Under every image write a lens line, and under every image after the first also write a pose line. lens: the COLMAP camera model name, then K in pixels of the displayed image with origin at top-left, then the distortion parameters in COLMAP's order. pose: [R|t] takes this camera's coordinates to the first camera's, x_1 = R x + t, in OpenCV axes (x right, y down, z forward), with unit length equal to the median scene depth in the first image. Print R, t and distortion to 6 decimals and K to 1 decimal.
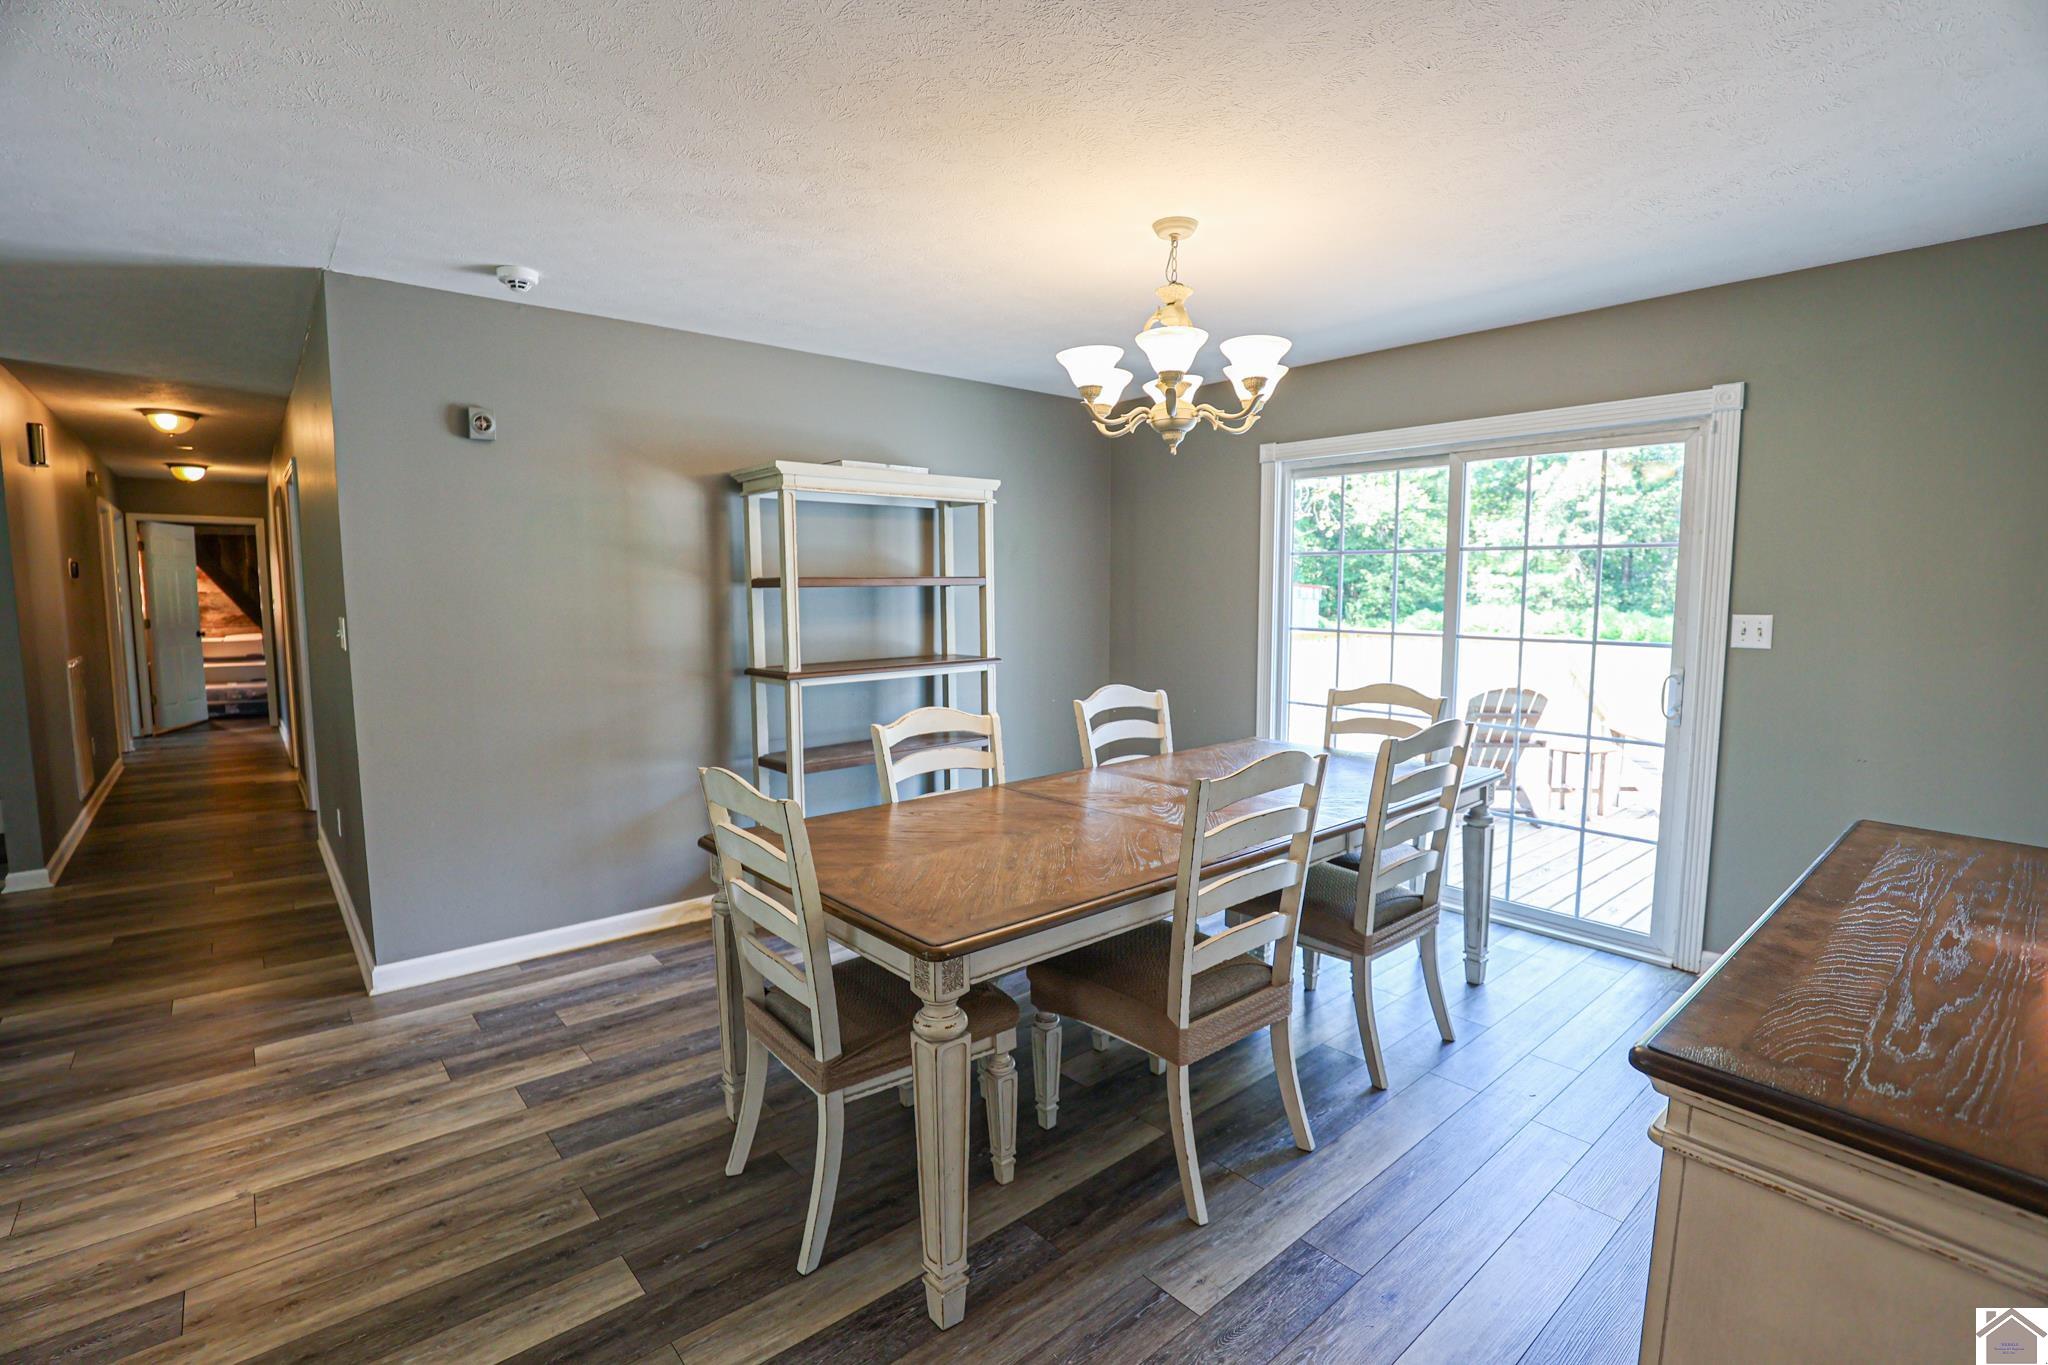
lens RADIAL K [[945.3, 0, 1007.2], [0, 945.3, 680.5], [0, 0, 1]] dist [-0.030679, 0.003042]
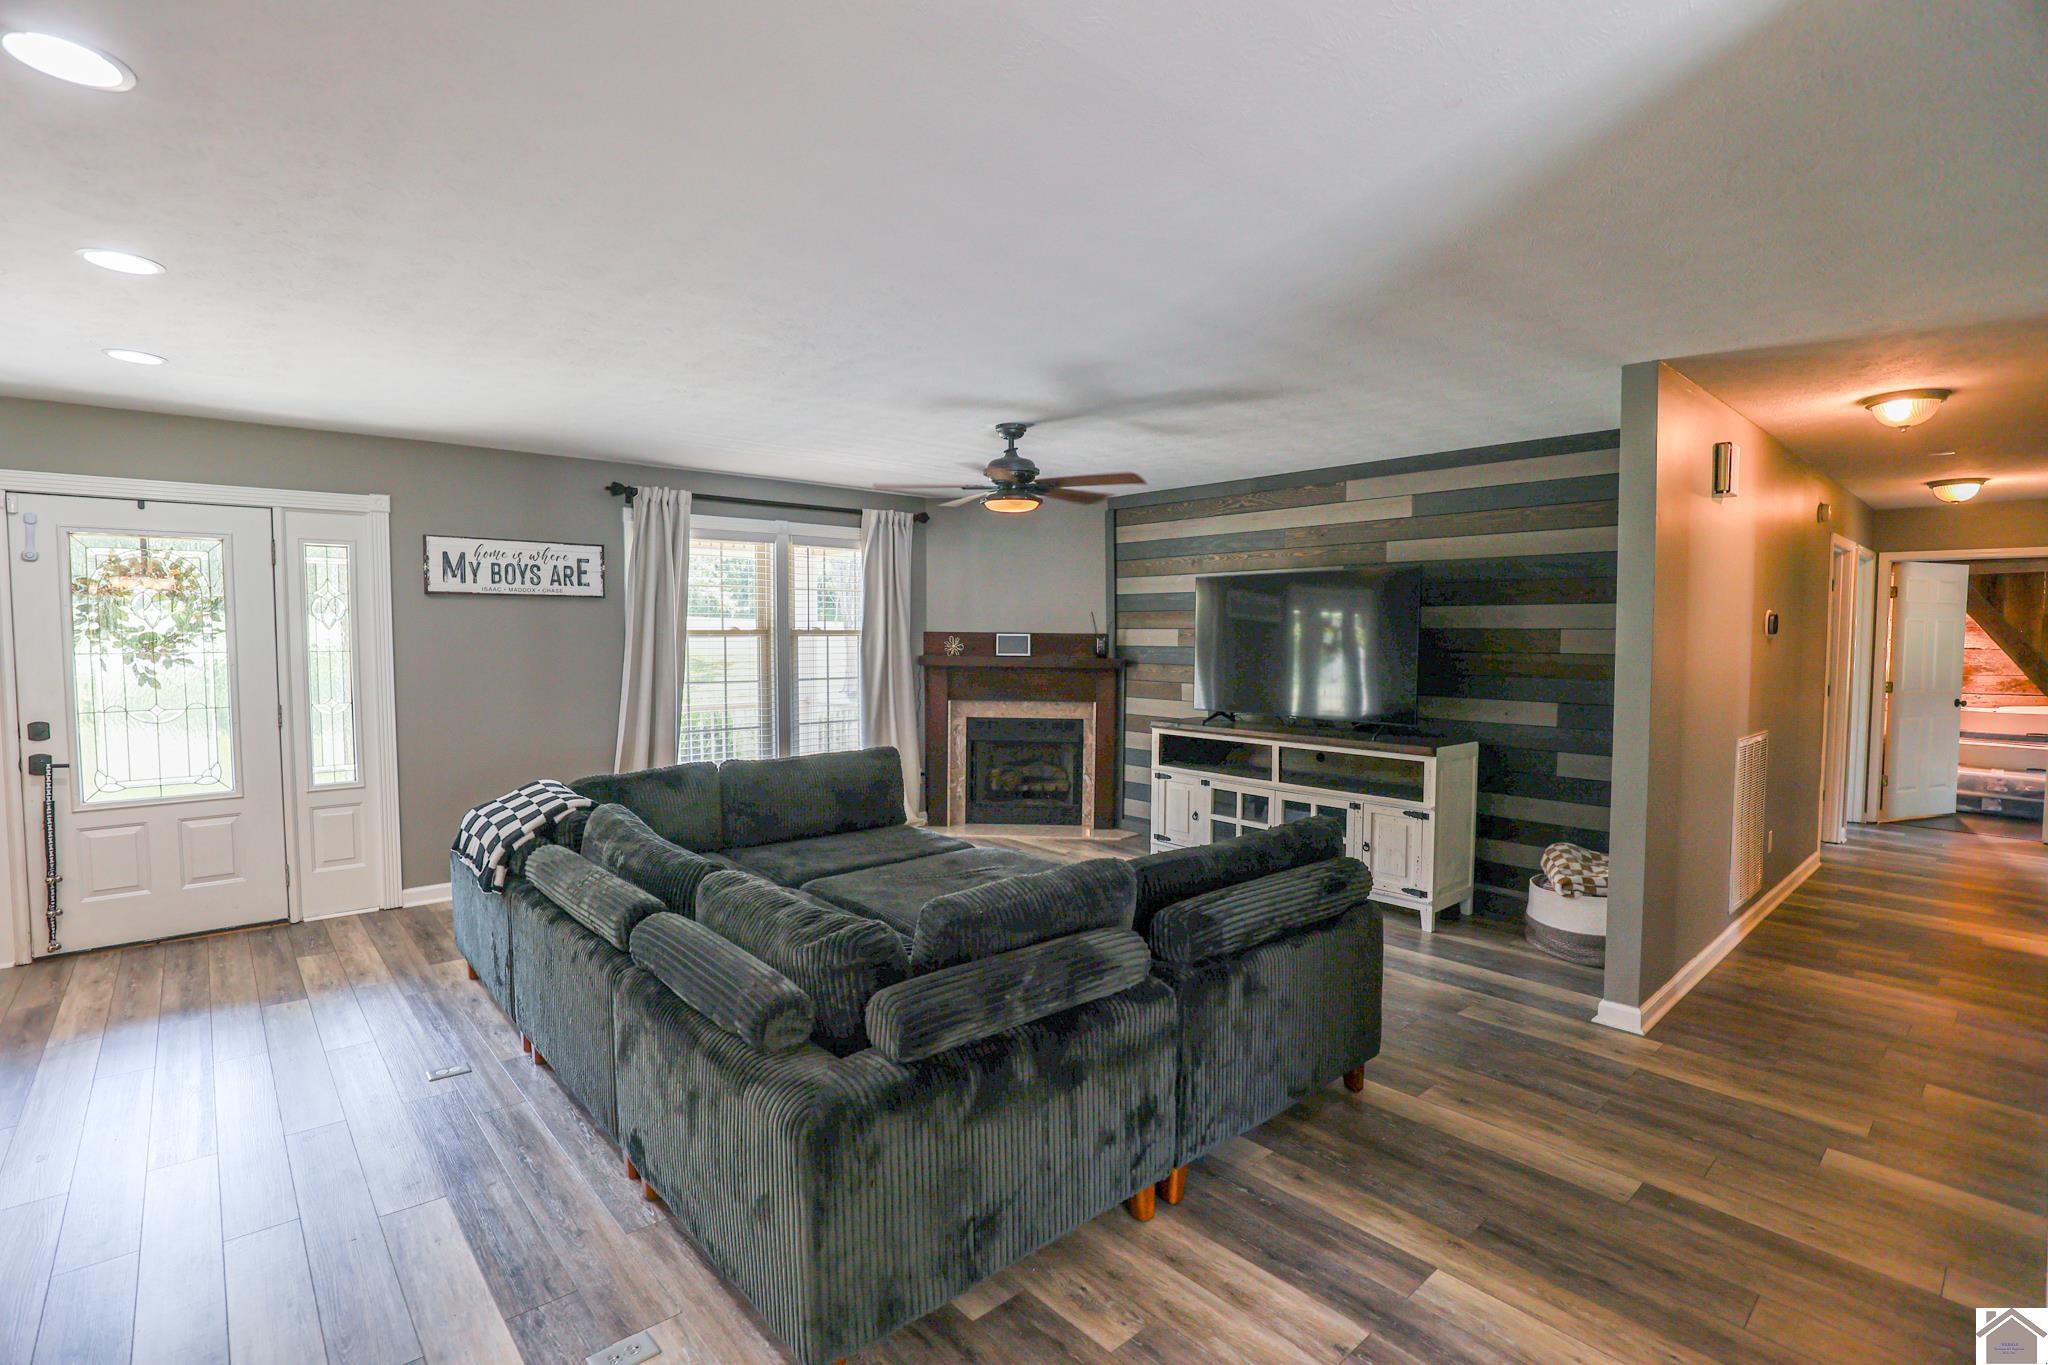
lens RADIAL K [[945.3, 0, 1015.5], [0, 945.3, 689.1], [0, 0, 1]] dist [-0.030679, 0.003042]
pose [[0.027845, 0.053911, -0.998157, -0.171599], [-0.096043, 0.994069, 0.051011, -0.033247], [0.994988, 0.094446, 0.032858, 0.250217]]
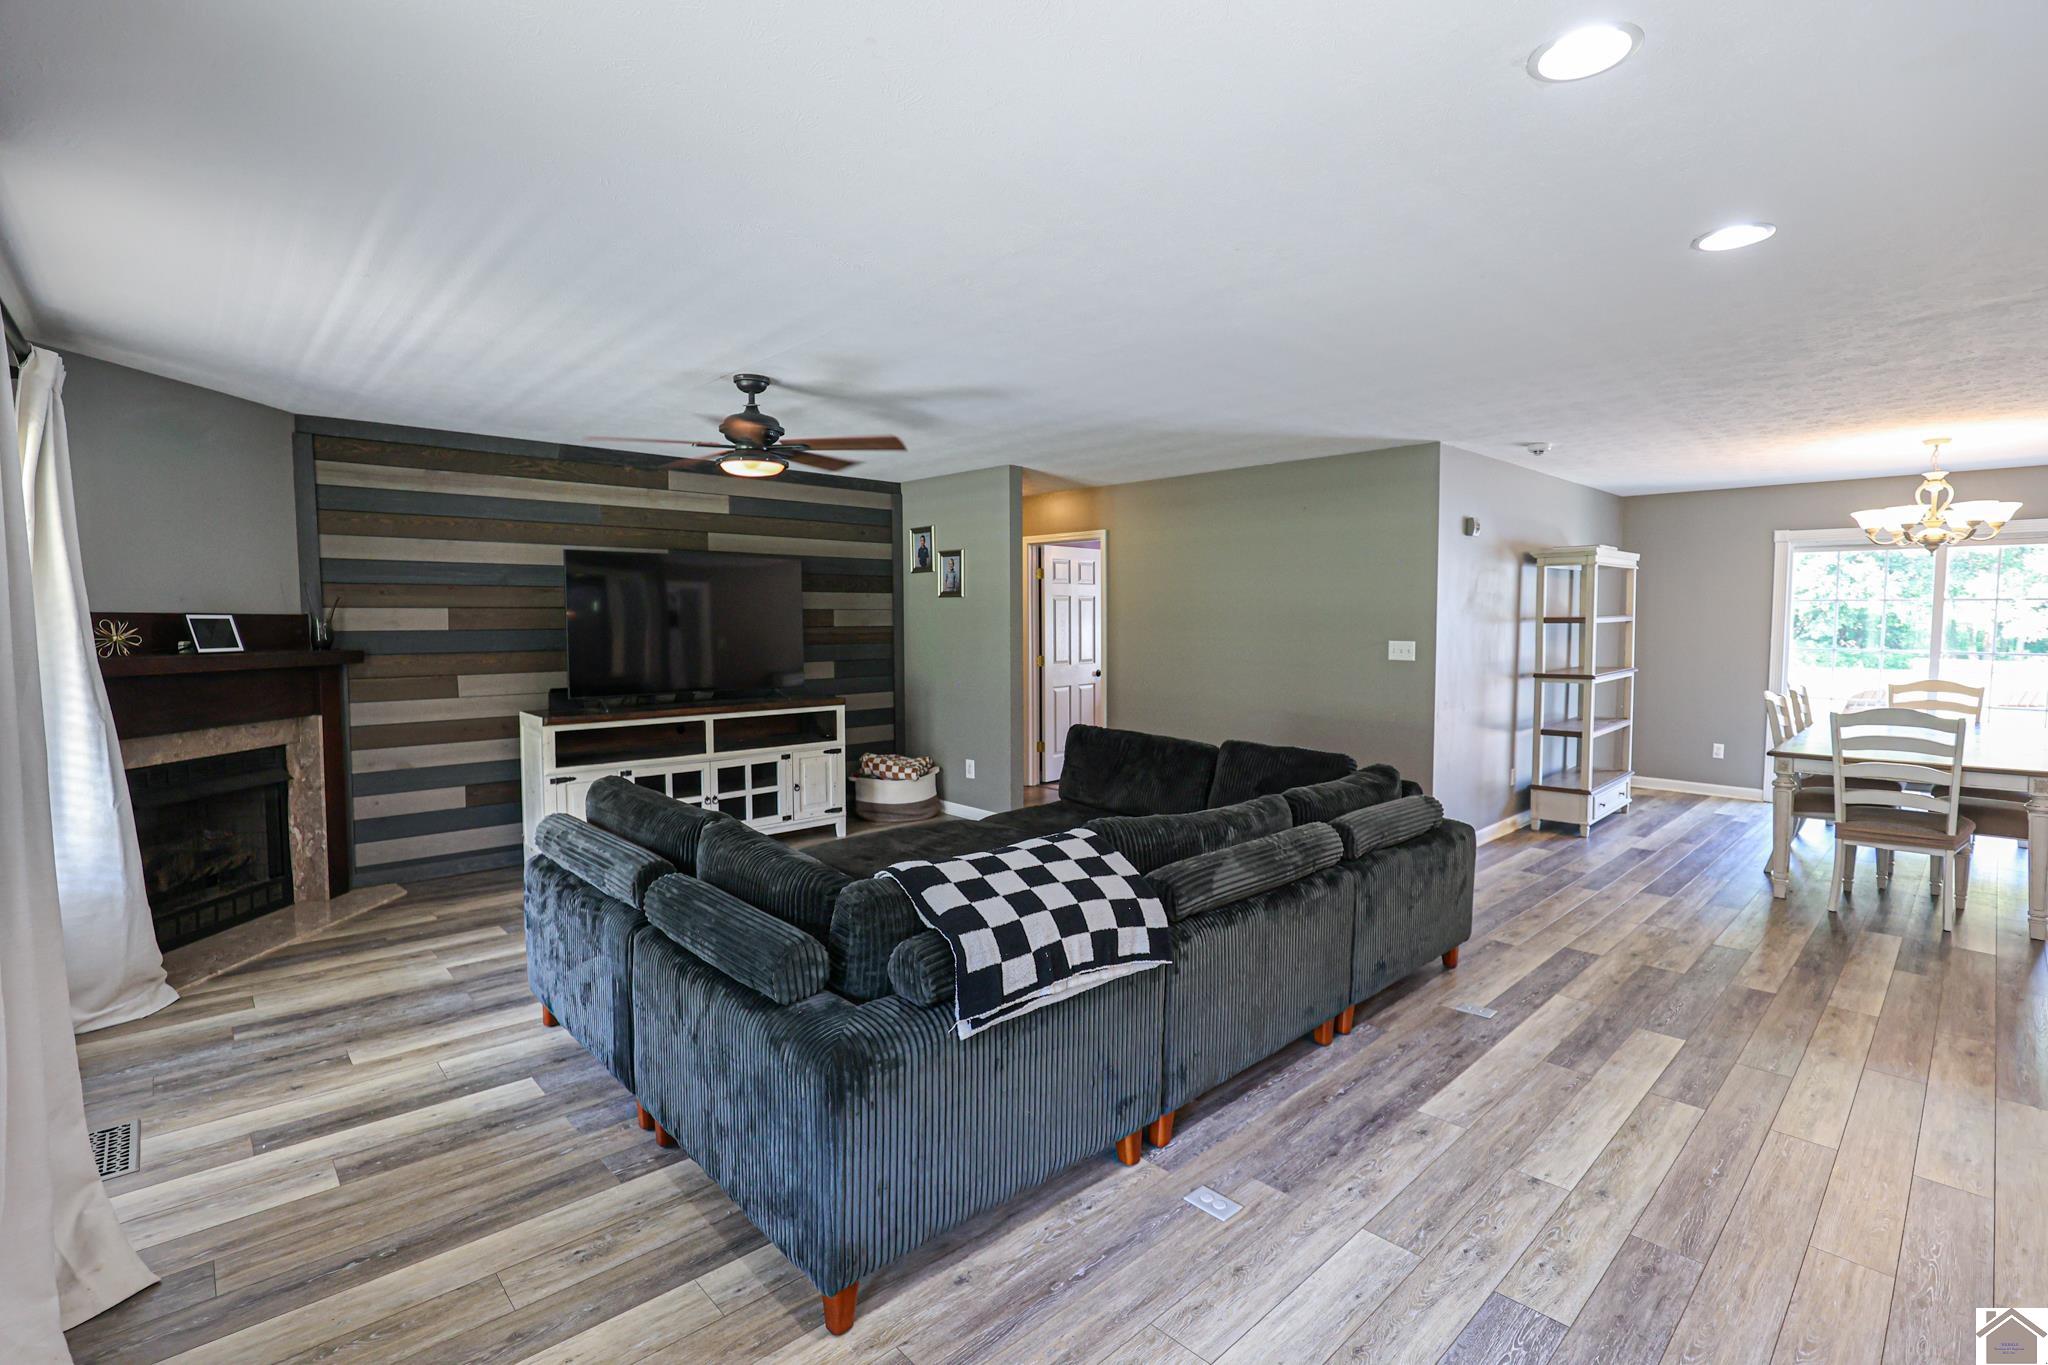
lens RADIAL K [[945.3, 0, 1021.4], [0, 945.3, 671.0], [0, 0, 1]] dist [-0.030679, 0.003042]
pose [[0.998241, -0.009493, 0.058522, -0.657683], [0.011584, 0.999303, -0.035490, 0.016277], [-0.058144, 0.036105, 0.997655, -0.275157]]
